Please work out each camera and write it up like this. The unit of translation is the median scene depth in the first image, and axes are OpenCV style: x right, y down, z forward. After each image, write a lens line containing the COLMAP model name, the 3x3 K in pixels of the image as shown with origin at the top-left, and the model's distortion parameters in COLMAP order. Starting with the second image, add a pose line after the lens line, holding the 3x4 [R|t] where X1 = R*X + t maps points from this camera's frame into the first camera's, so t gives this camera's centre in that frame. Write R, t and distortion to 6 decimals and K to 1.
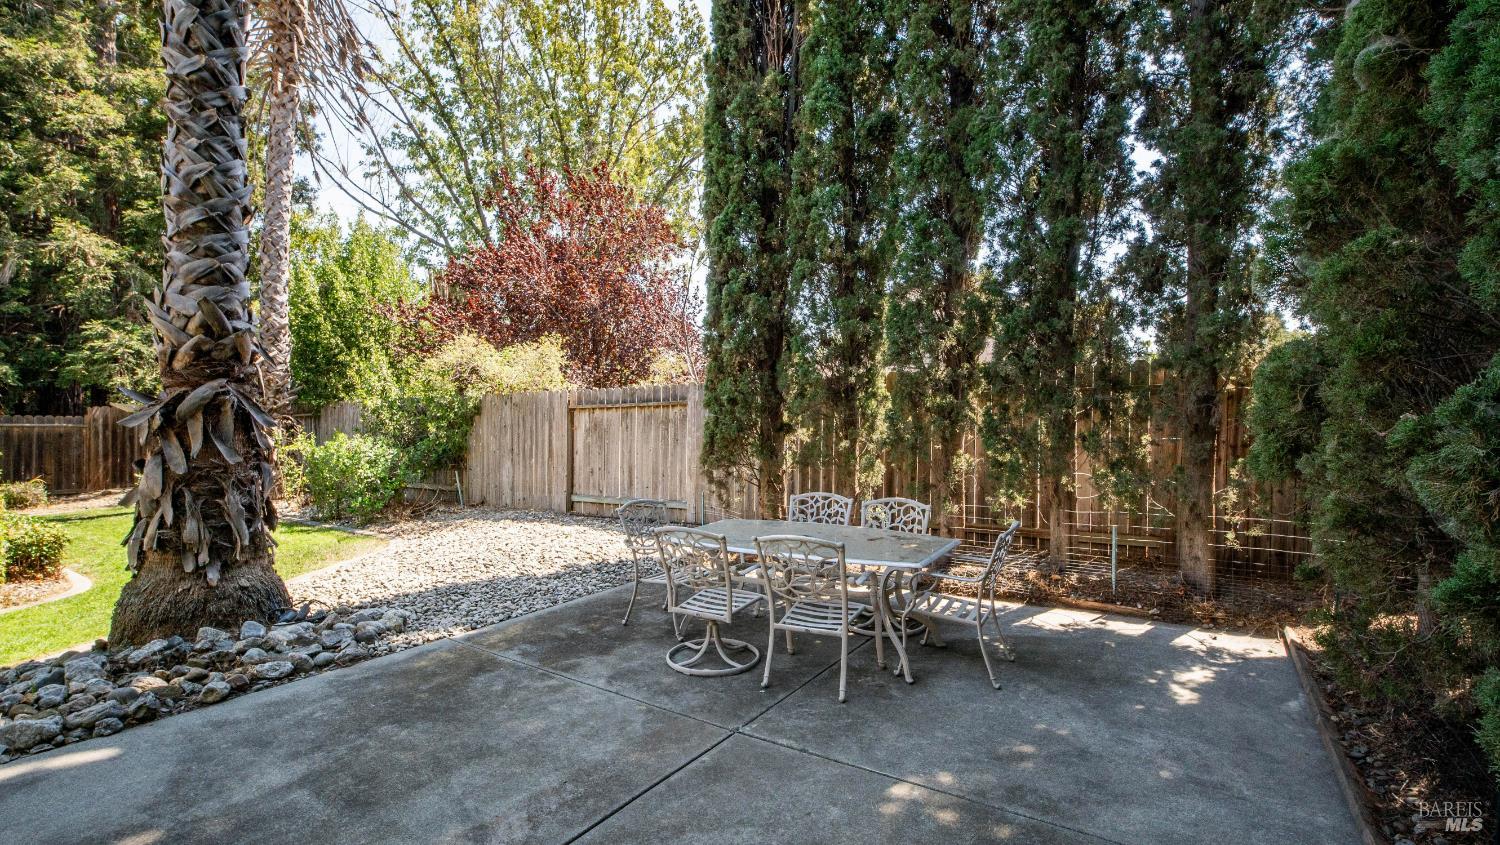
lens RADIAL K [[672.4, 0, 750.0], [0, 672.4, 455.4], [0, 0, 1]] dist [0.011753, -0.007519]
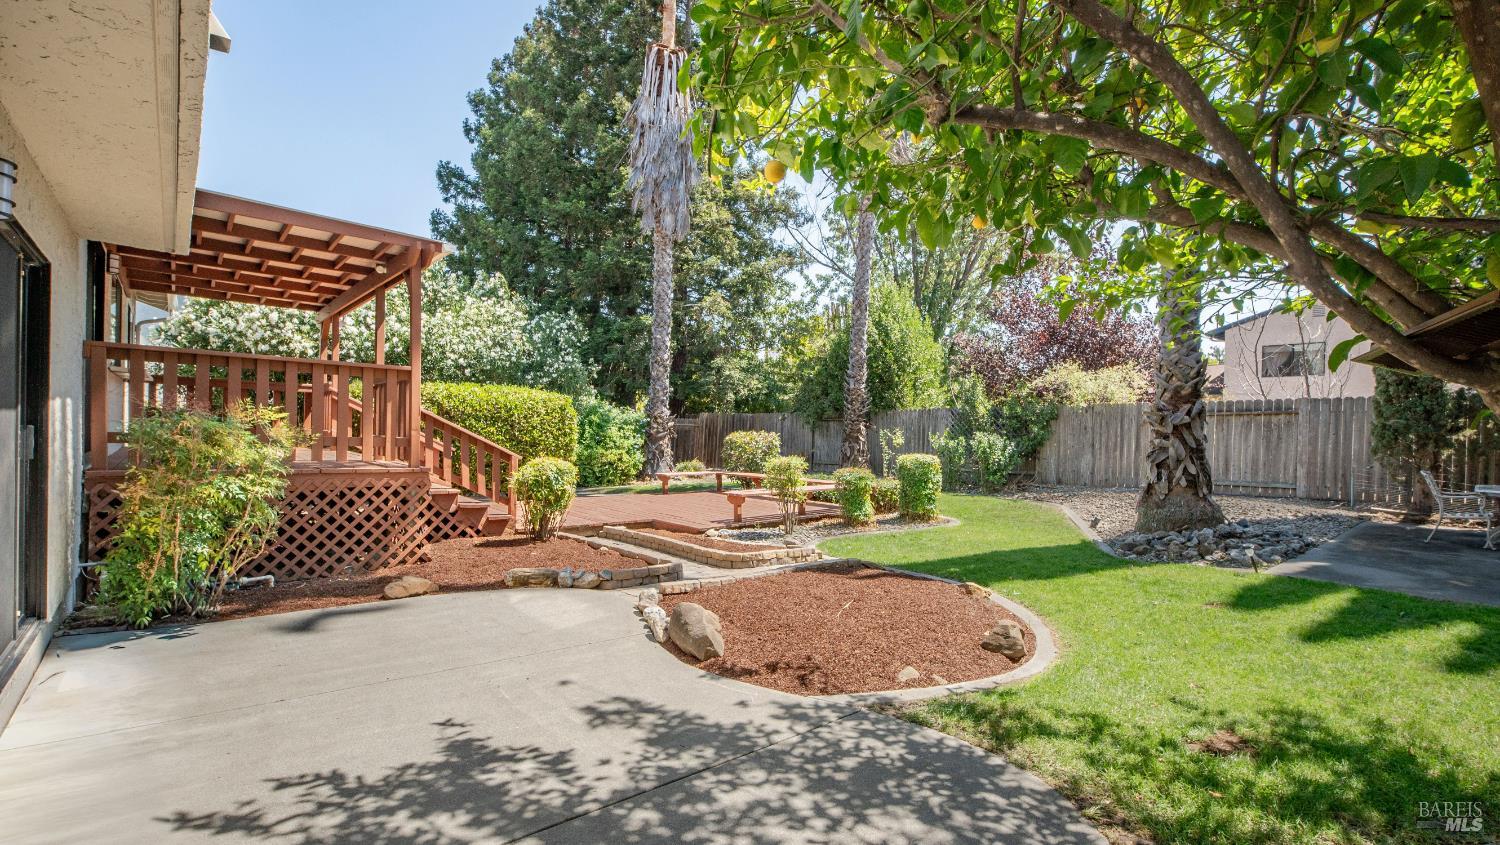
lens RADIAL K [[672.4, 0, 744.5], [0, 672.4, 438.3], [0, 0, 1]] dist [0.011753, -0.007519]
pose [[0.961178, 0.013971, -0.275575, -1.262982], [-0.023069, 0.999290, -0.029800, 0.069295], [0.274963, 0.035000, 0.960818, -1.035616]]
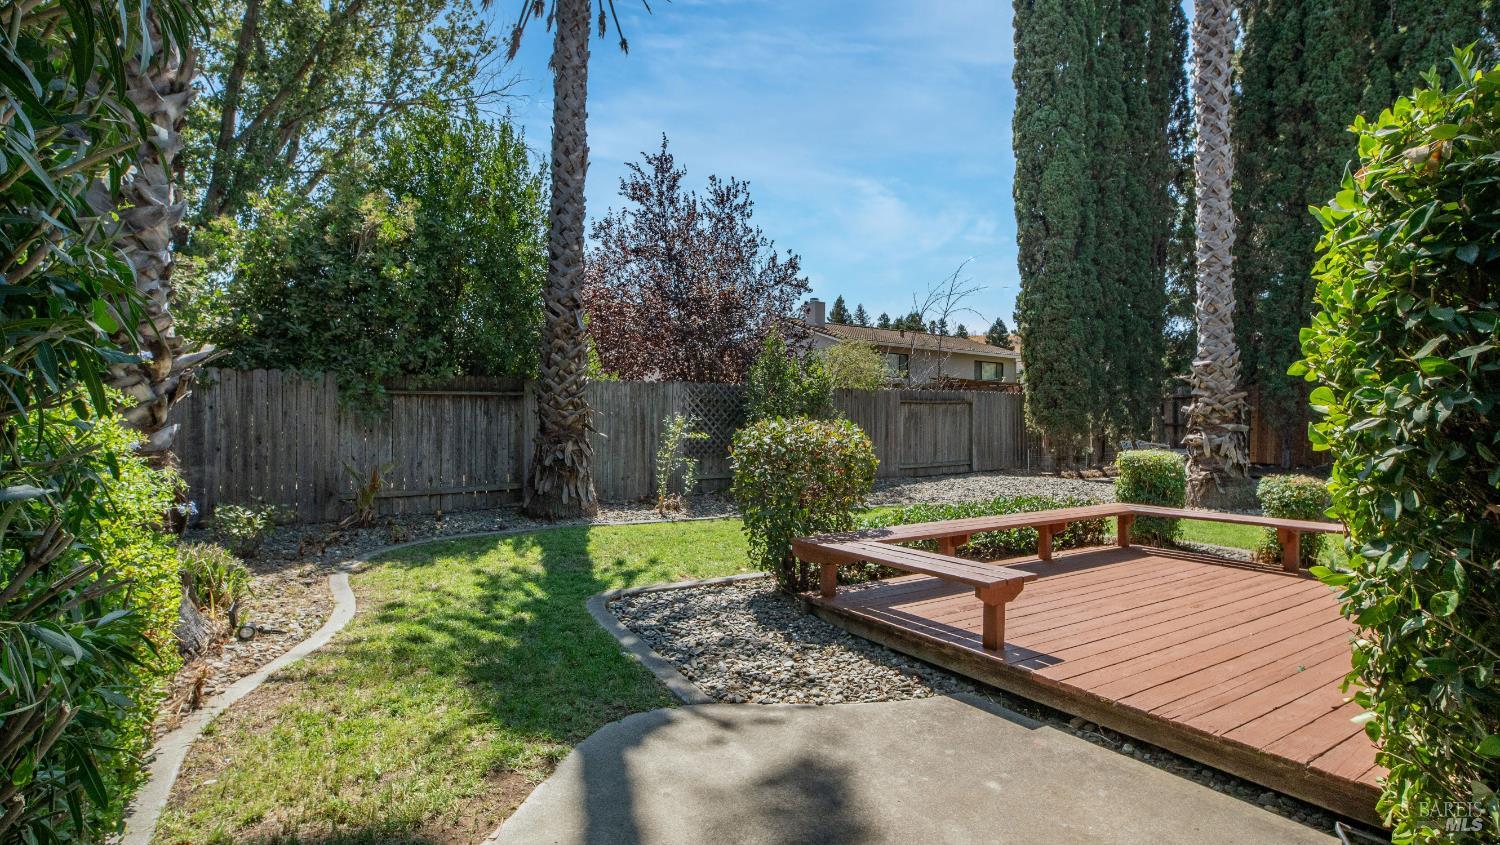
lens RADIAL K [[687.5, 0, 749.2], [0, 687.5, 430.9], [0, 0, 1]] dist [0.011182, -0.006106]
pose [[0.396811, -0.006517, 0.917877, -3.008590], [0.040007, 0.999147, -0.010202, -0.016268], [-0.917028, 0.040770, 0.396733, 1.283784]]
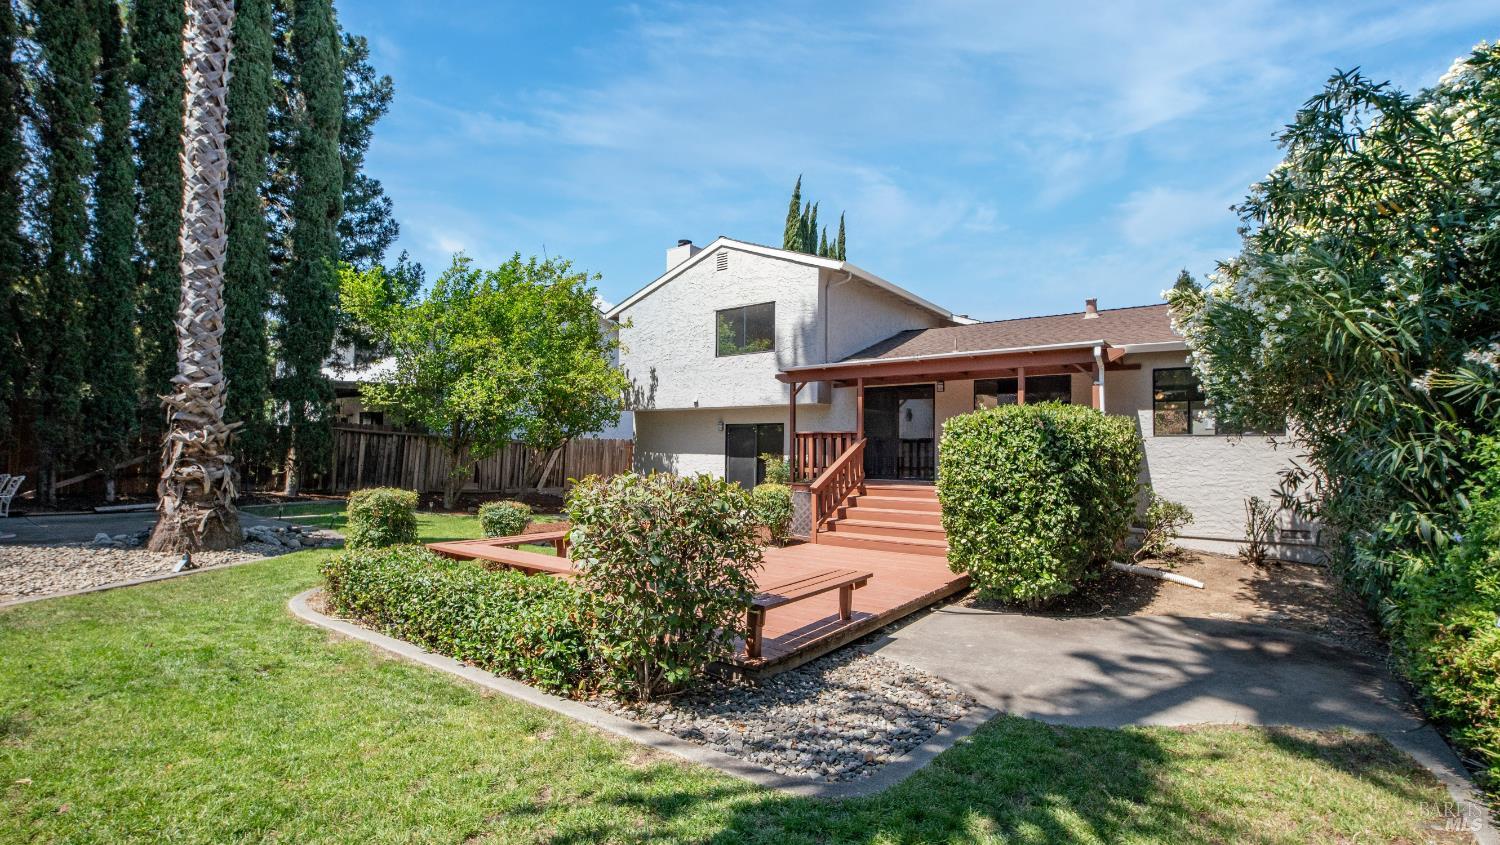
lens RADIAL K [[672.4, 0, 744.0], [0, 672.4, 436.0], [0, 0, 1]] dist [0.011753, -0.007519]
pose [[-0.998675, -0.021882, 0.046584, -2.130869], [-0.021068, 0.999618, 0.017892, -0.107488], [-0.046957, 0.016886, -0.998754, 2.459504]]
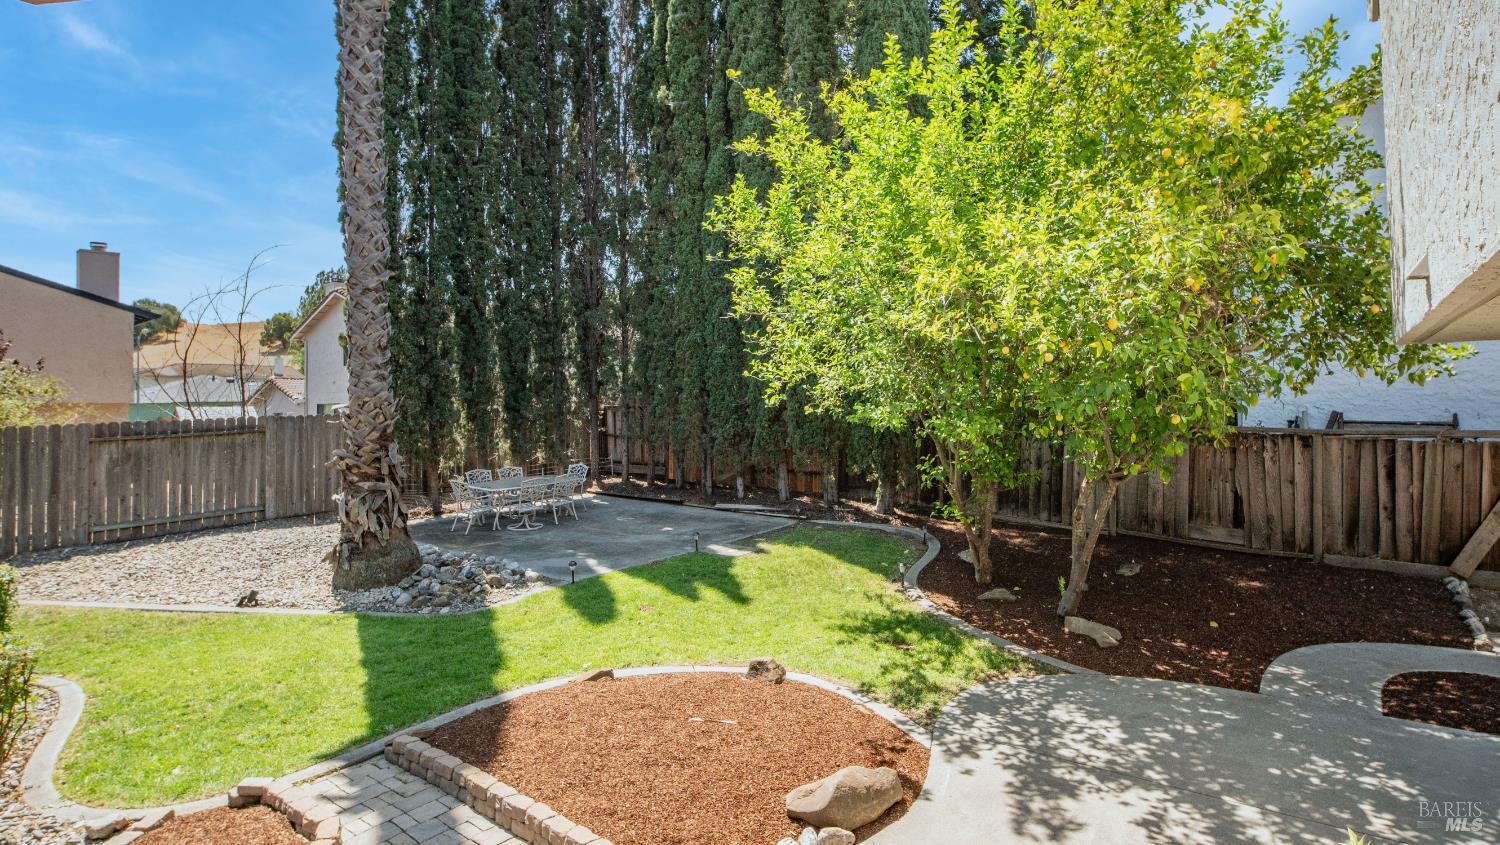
lens RADIAL K [[727.2, 0, 795.1], [0, 727.2, 383.2], [0, 0, 1]] dist [0.000489, 0.000303]
pose [[0.054942, 0.009173, 0.998447, -2.334619], [0.057353, 0.998278, -0.012328, -0.147773], [-0.996841, 0.057941, 0.054321, -0.240259]]
